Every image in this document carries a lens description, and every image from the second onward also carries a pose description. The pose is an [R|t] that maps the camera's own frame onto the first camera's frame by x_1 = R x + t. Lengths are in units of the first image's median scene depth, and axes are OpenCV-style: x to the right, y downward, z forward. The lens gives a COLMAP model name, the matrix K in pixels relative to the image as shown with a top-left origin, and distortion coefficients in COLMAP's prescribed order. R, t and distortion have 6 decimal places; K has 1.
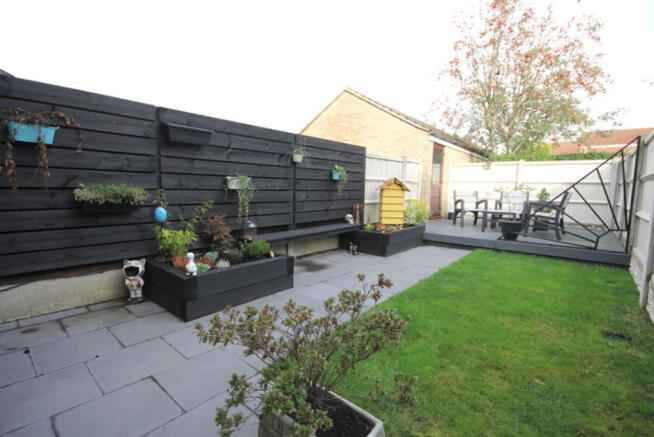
lens RADIAL K [[304.0, 0, 327.2], [0, 304.0, 217.3], [0, 0, 1]] dist [-0.001217, 0.000548]
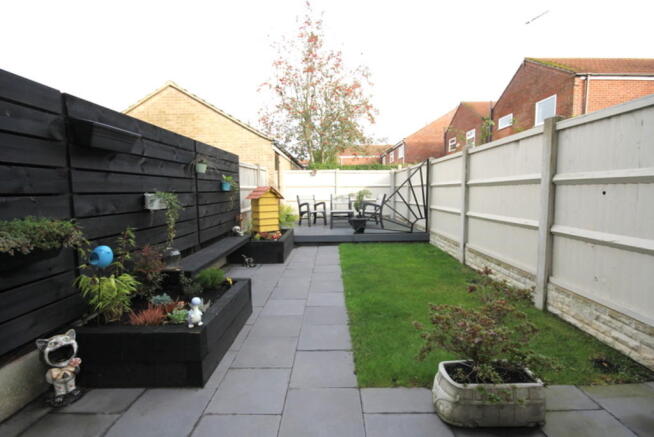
lens RADIAL K [[304.0, 0, 328.8], [0, 304.0, 218.0], [0, 0, 1]] dist [-0.001217, 0.000548]
pose [[0.769362, -0.086117, 0.632982, -0.365003], [0.088924, 0.995662, 0.027377, -0.042691], [-0.632593, 0.035224, 0.773683, 0.096443]]
